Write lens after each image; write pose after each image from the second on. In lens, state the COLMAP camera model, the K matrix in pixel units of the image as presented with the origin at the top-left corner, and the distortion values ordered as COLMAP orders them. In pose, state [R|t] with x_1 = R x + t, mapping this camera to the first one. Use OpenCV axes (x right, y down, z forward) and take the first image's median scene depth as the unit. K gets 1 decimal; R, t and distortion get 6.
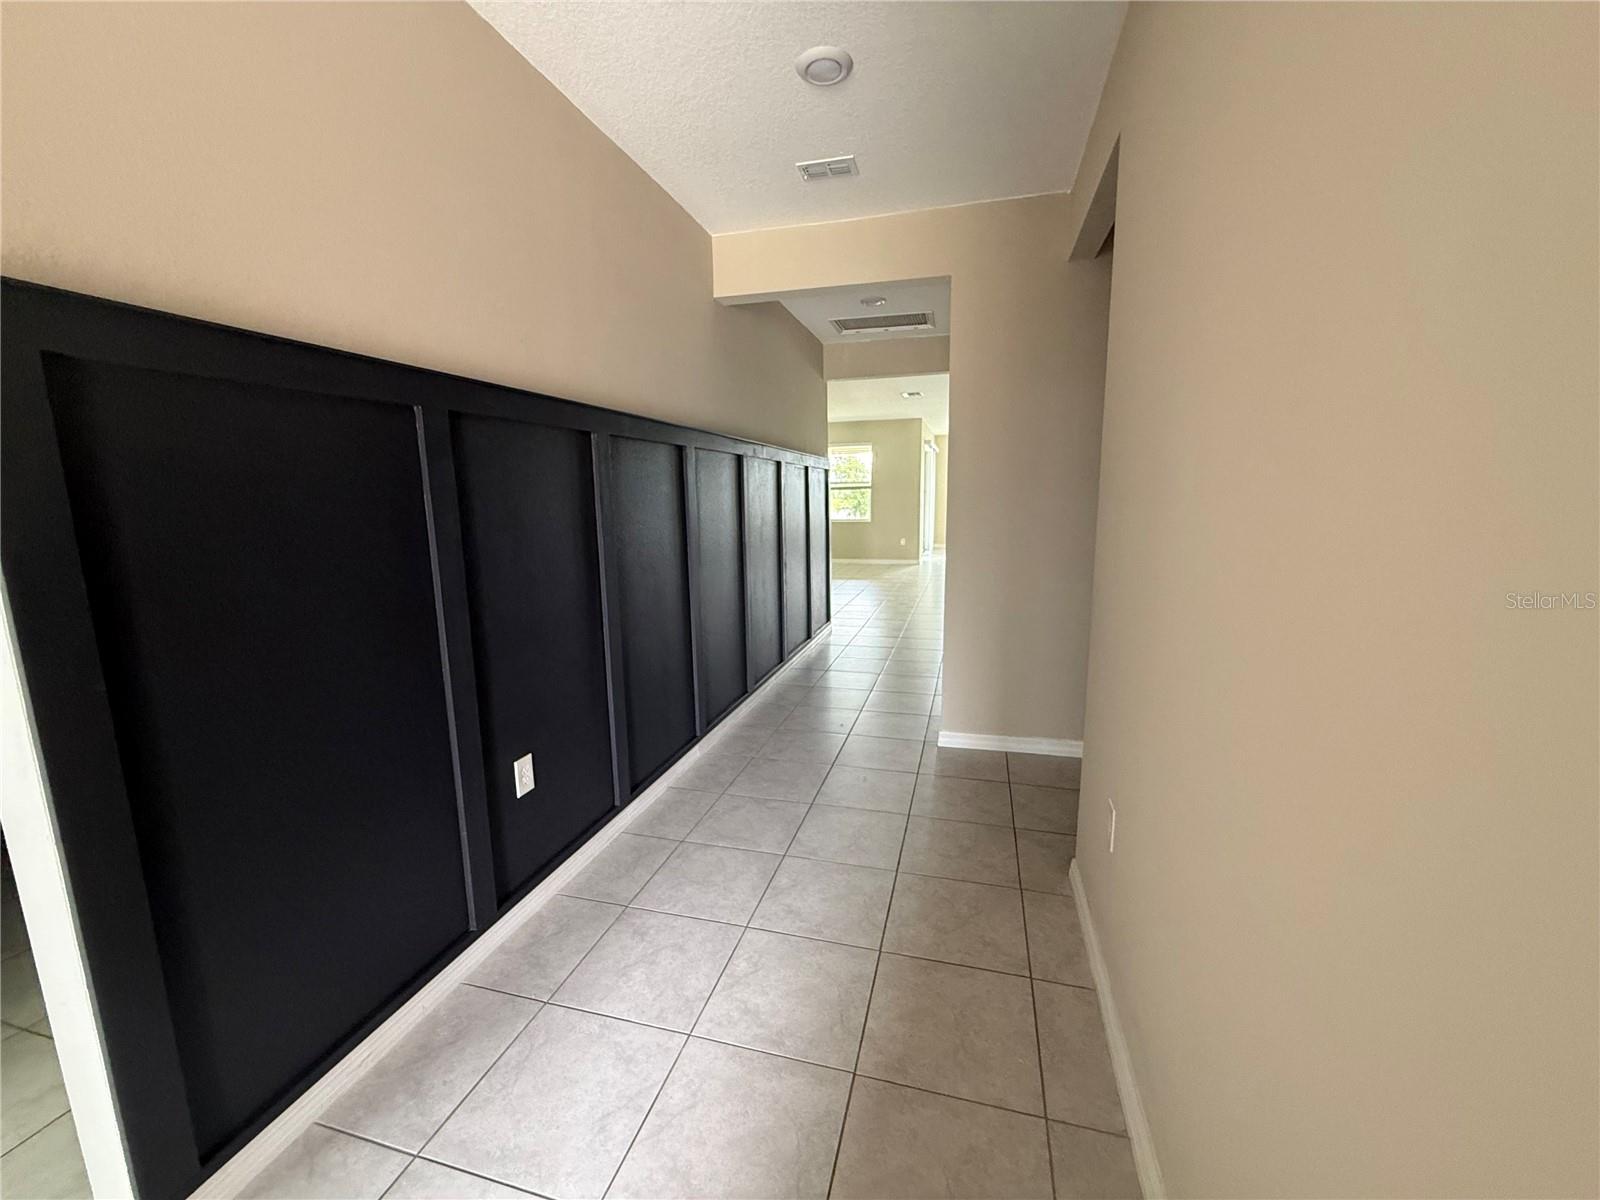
lens RADIAL K [[638.2, 0, 802.2], [0, 638.2, 601.0], [0, 0, 1]] dist [-0.000186, 0.000269]
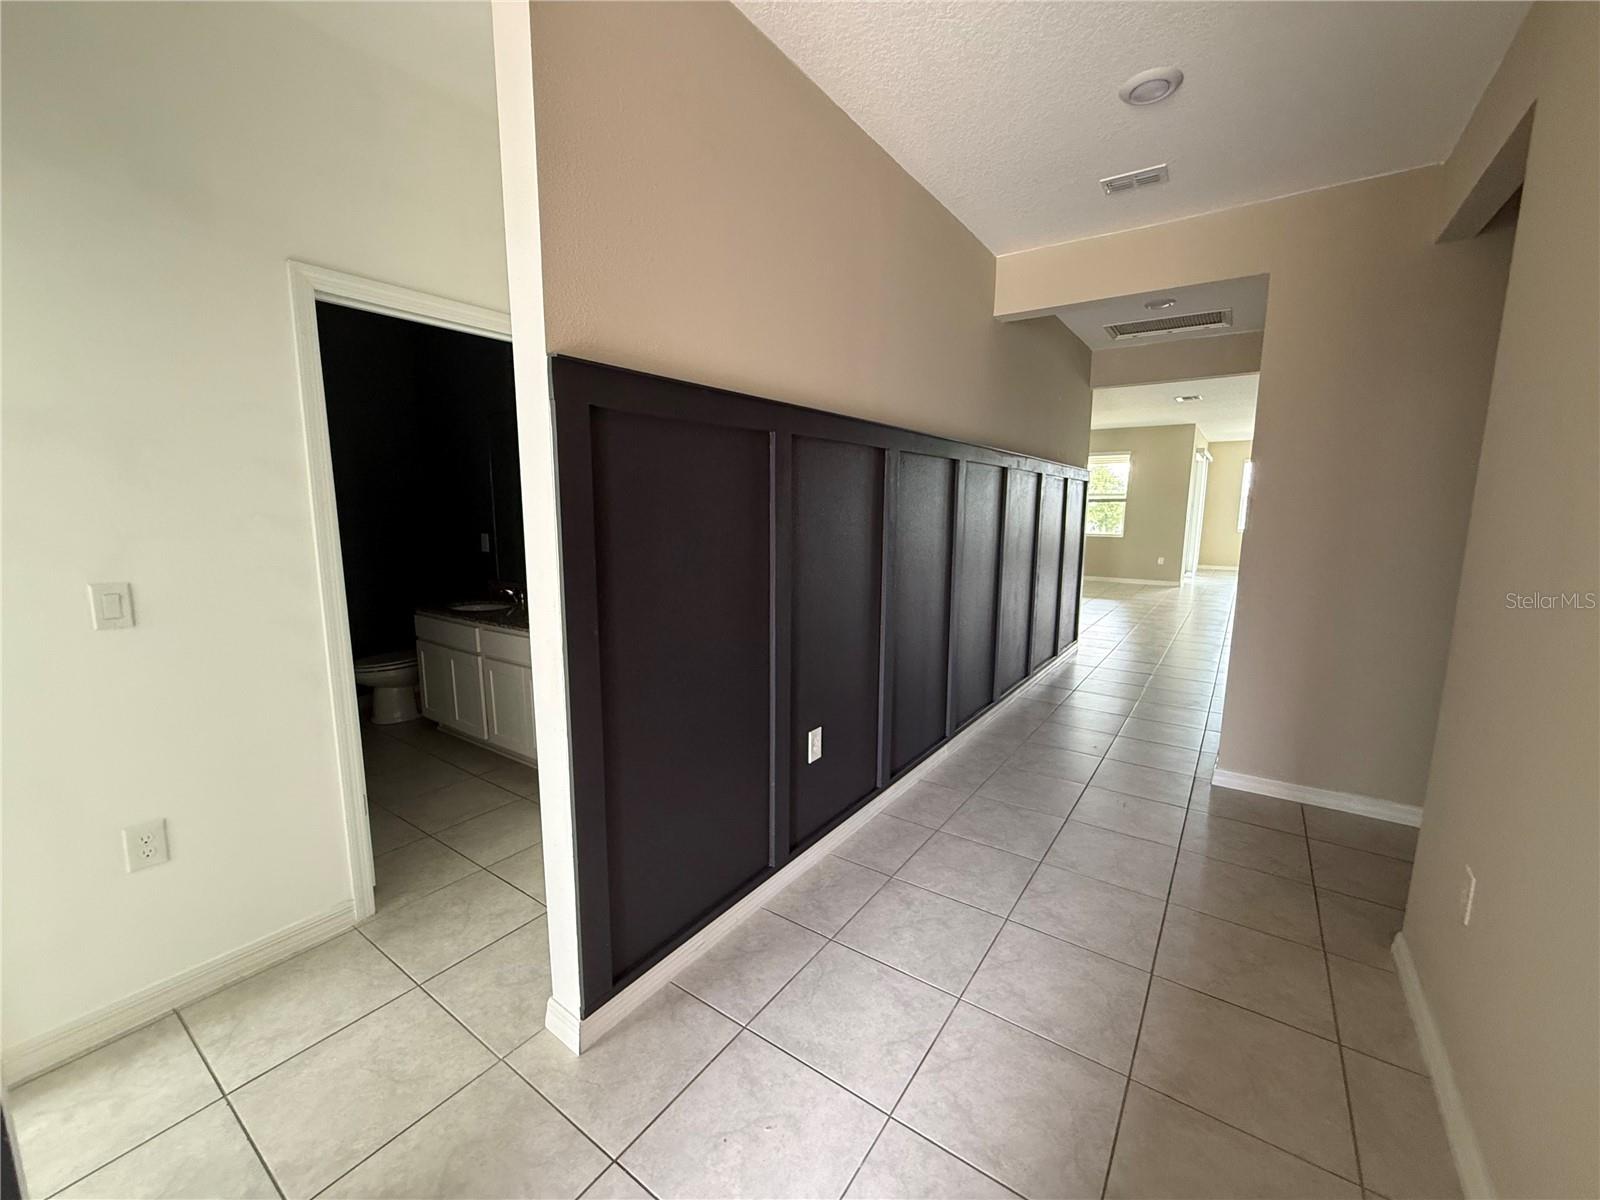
lens RADIAL K [[638.2, 0, 802.2], [0, 638.2, 601.0], [0, 0, 1]] dist [-0.000186, 0.000269]
pose [[0.940358, 0.070269, -0.332850, -0.068763], [-0.074676, 0.997208, -0.000450, 0.011038], [0.331889, 0.025279, 0.942980, -0.085976]]
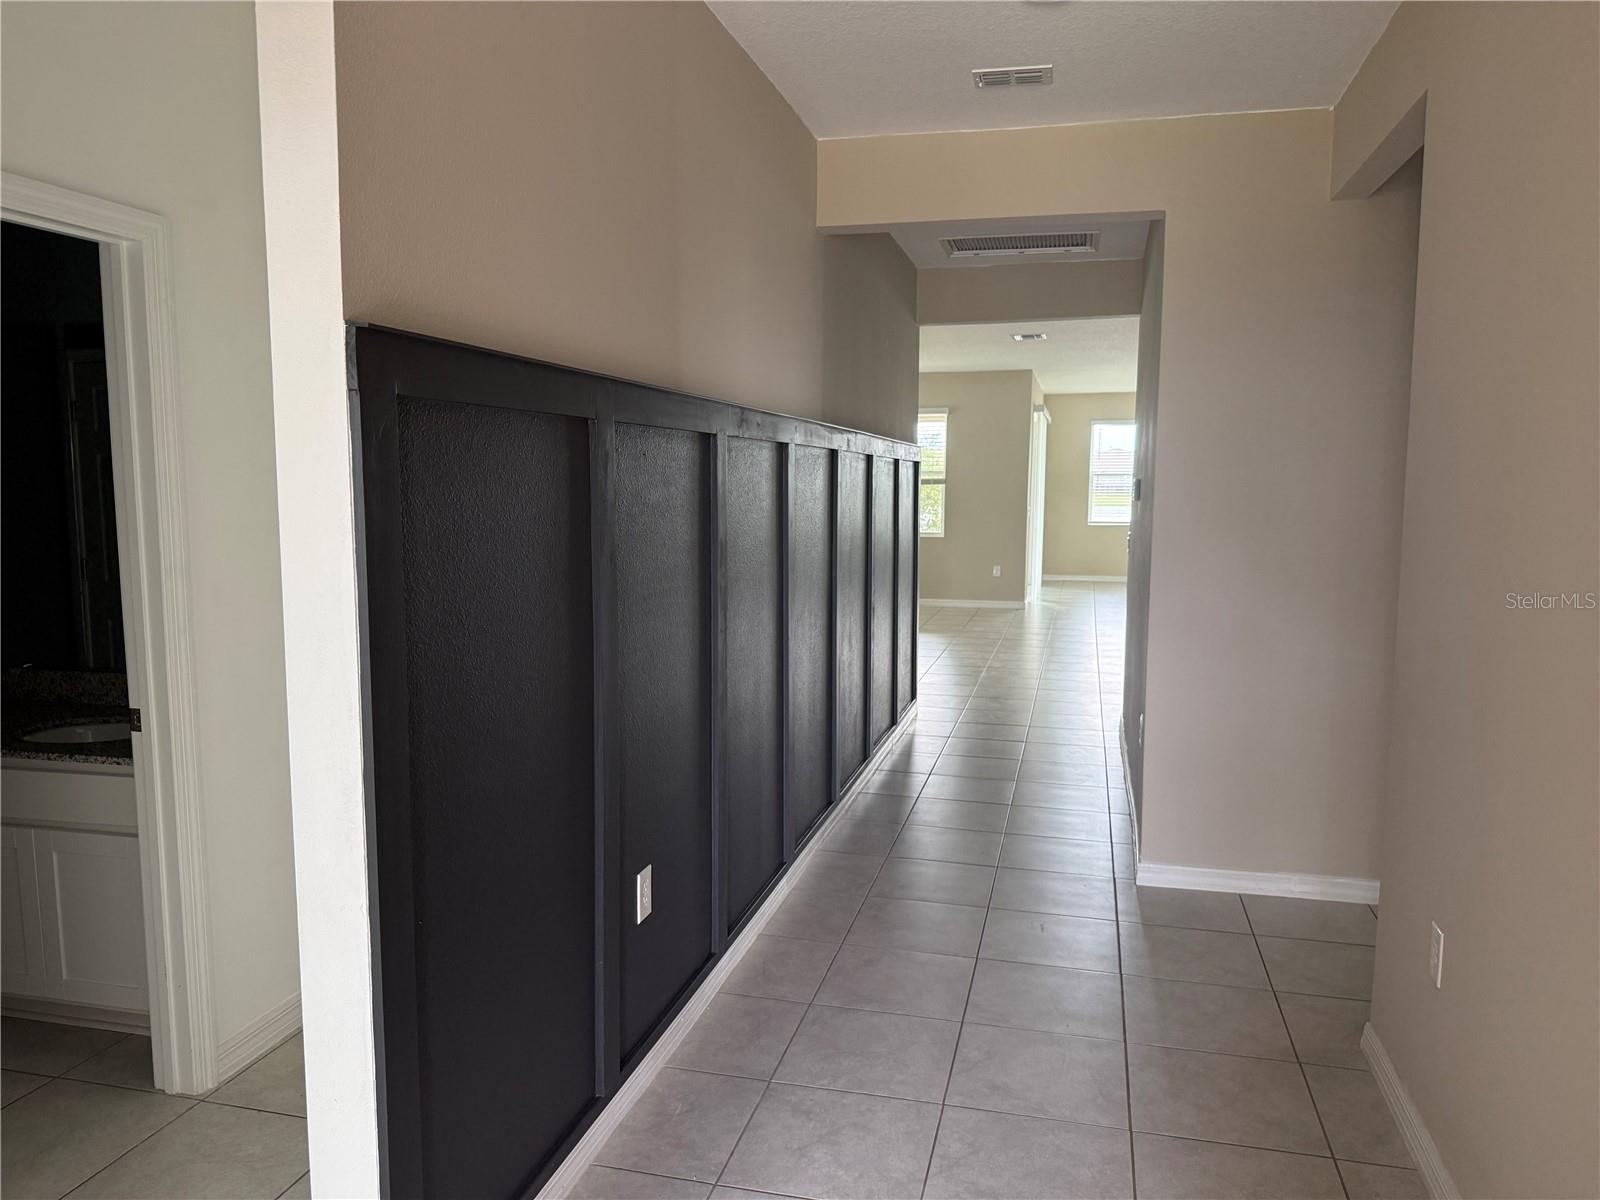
lens RADIAL K [[1120.3, 0, 806.5], [0, 1120.3, 614.9], [0, 0, 1]] dist [0.000984, -0.005275]
pose [[0.999449, 0.021669, 0.025129, -0.221040], [-0.020577, 0.998867, -0.042901, -0.003575], [-0.026030, 0.042360, 0.998763, -0.253365]]
